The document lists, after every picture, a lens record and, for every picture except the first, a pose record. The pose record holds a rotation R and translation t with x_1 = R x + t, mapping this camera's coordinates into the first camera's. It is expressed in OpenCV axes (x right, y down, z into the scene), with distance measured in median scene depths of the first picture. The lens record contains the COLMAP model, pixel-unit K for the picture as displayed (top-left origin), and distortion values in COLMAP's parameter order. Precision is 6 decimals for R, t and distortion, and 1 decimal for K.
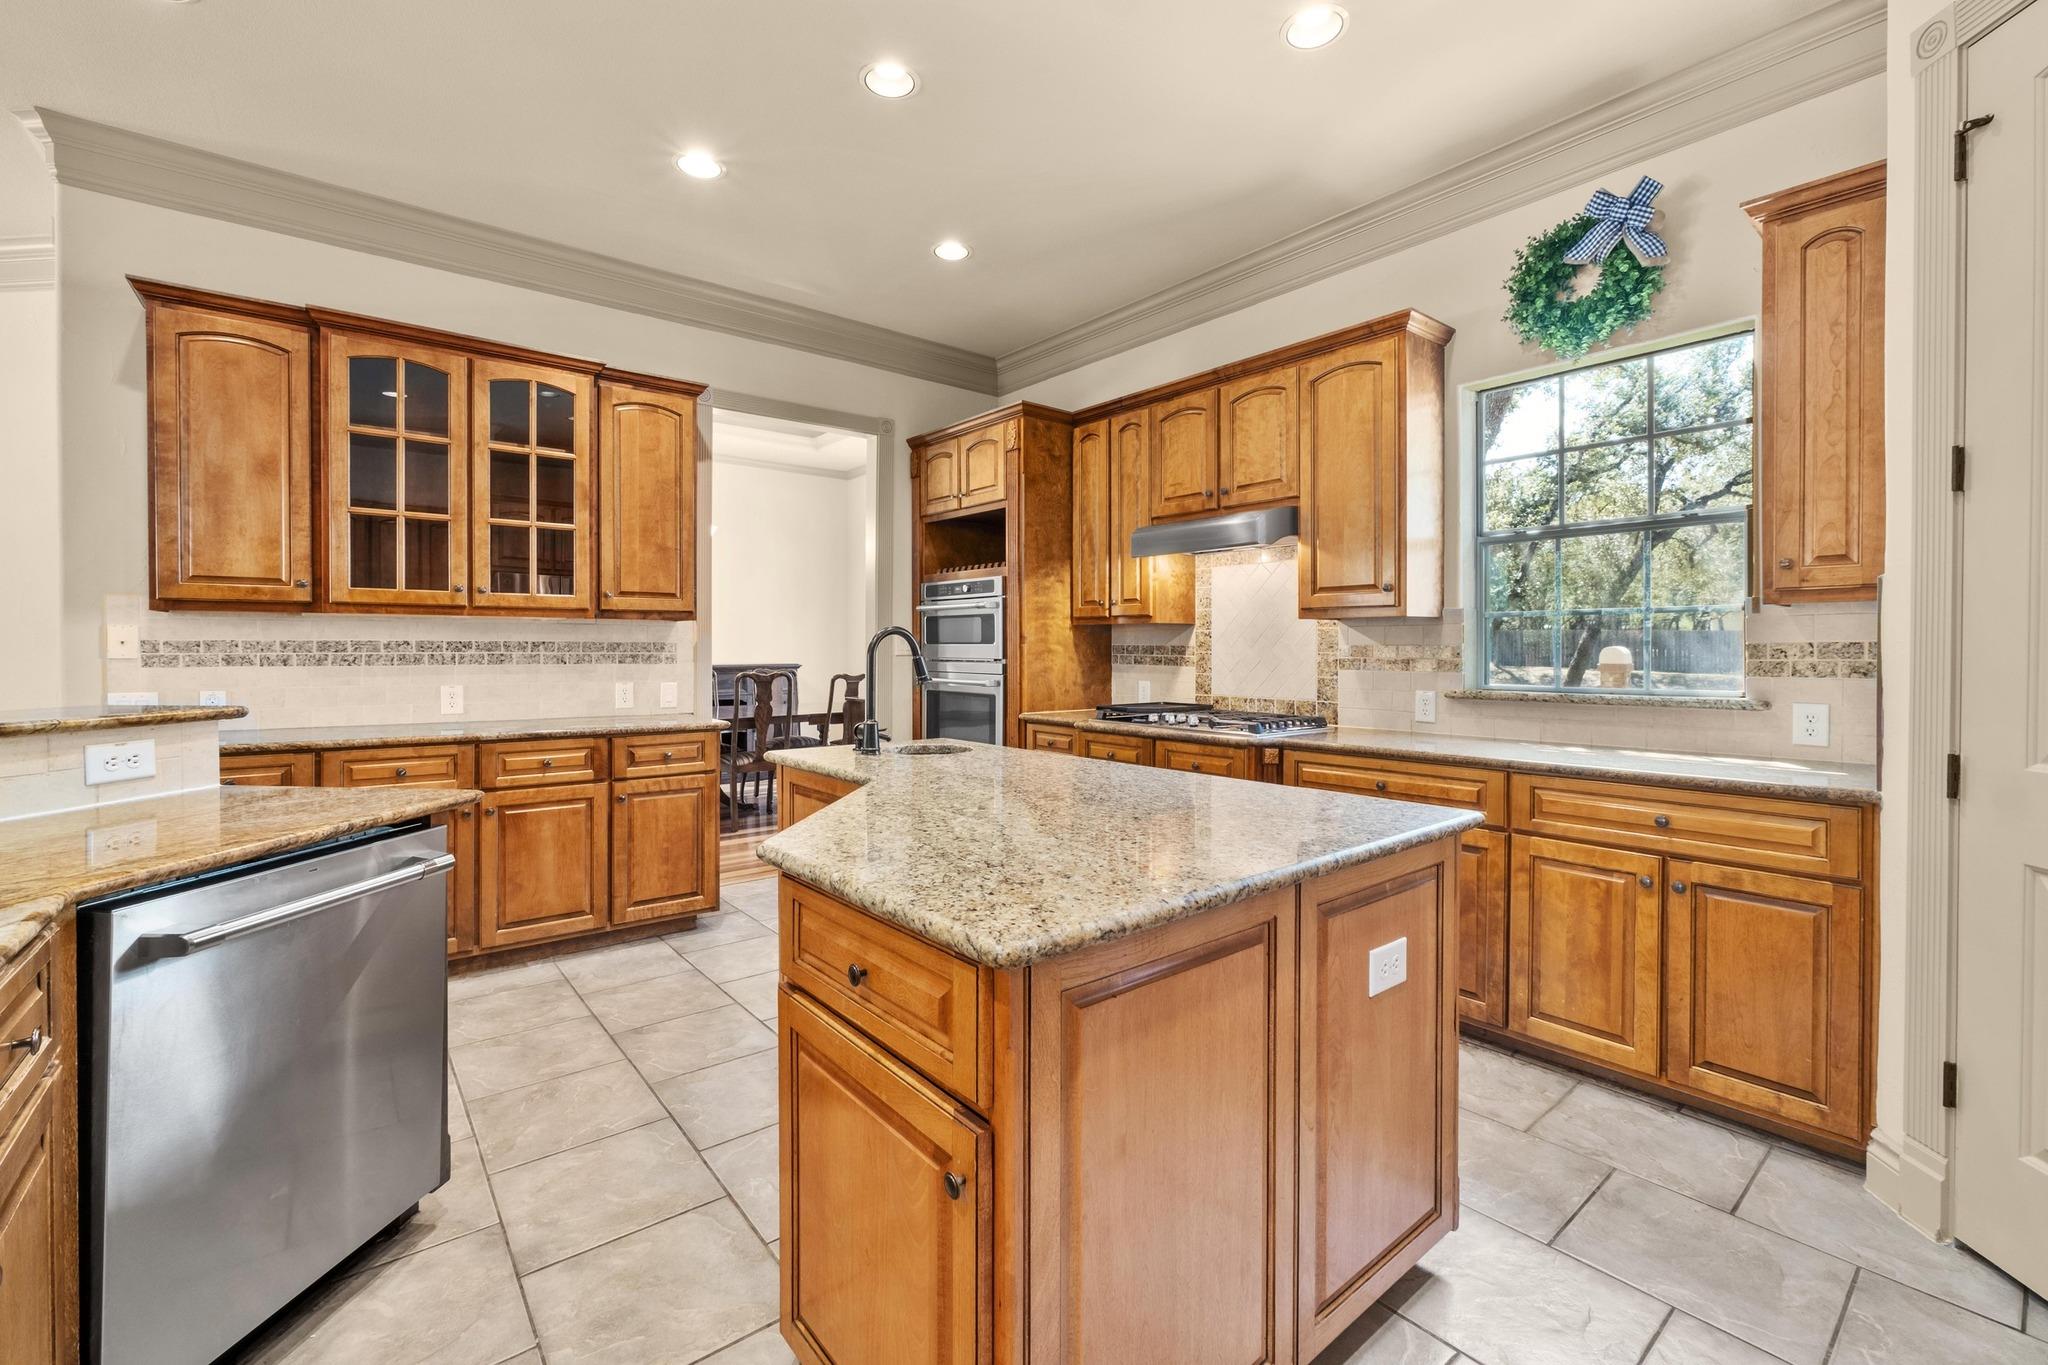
lens RADIAL K [[864.4, 0, 1026.3], [0, 864.4, 670.1], [0, 0, 1]] dist [-0.014628, 0.002861]
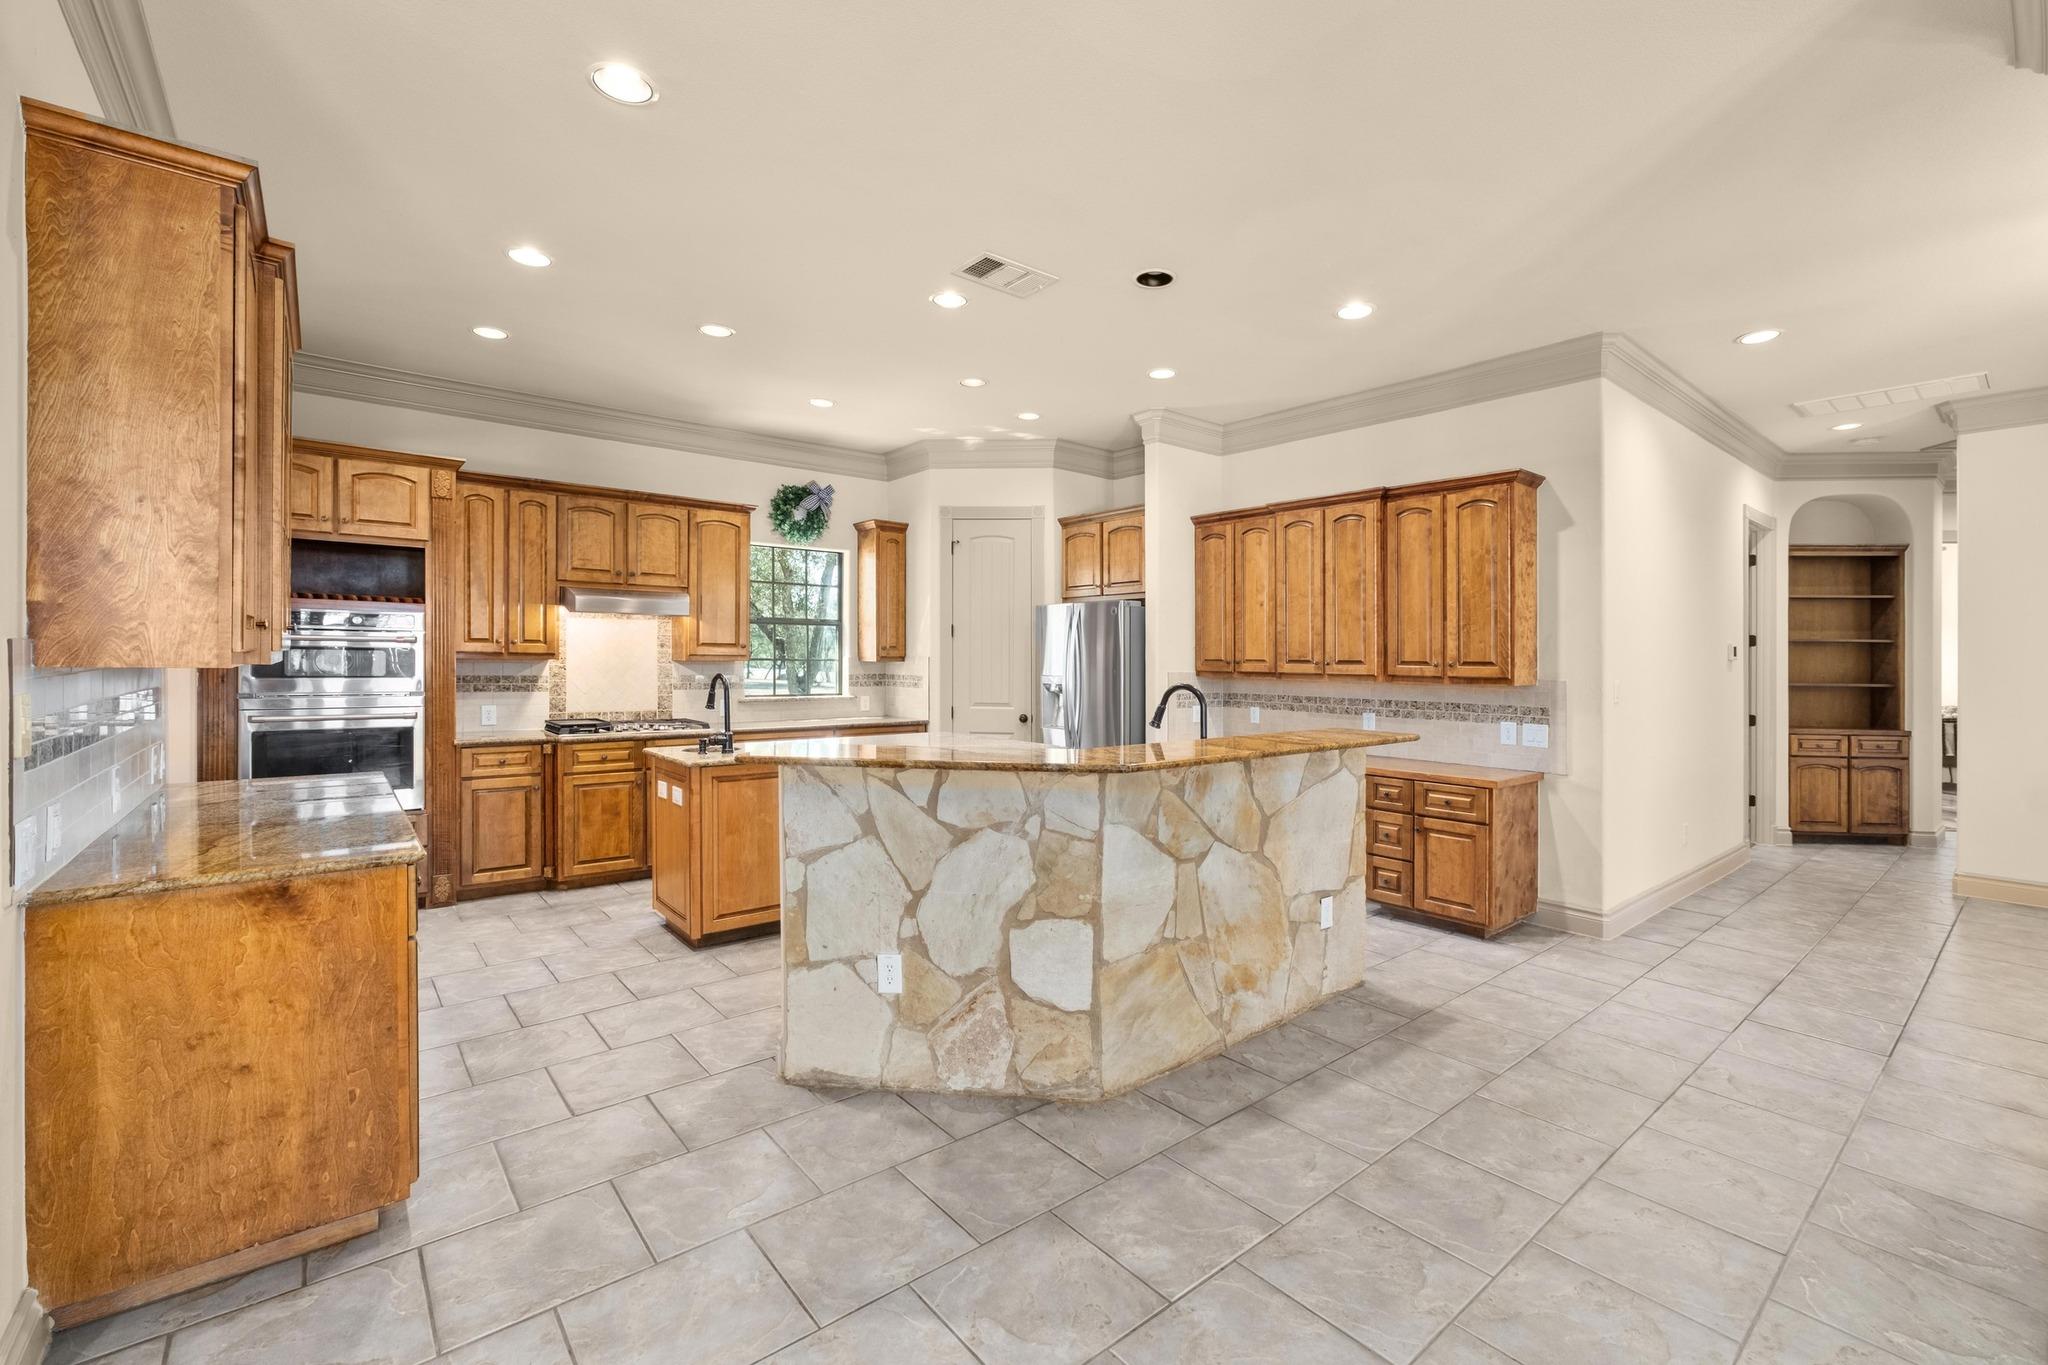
lens RADIAL K [[864.4, 0, 1058.9], [0, 864.4, 645.4], [0, 0, 1]] dist [-0.014628, 0.002861]
pose [[-0.019947, 0.014229, 0.999700, -1.210671], [0.012355, 0.999826, -0.013984, -0.049796], [-0.999725, 0.012072, -0.020119, 0.275068]]
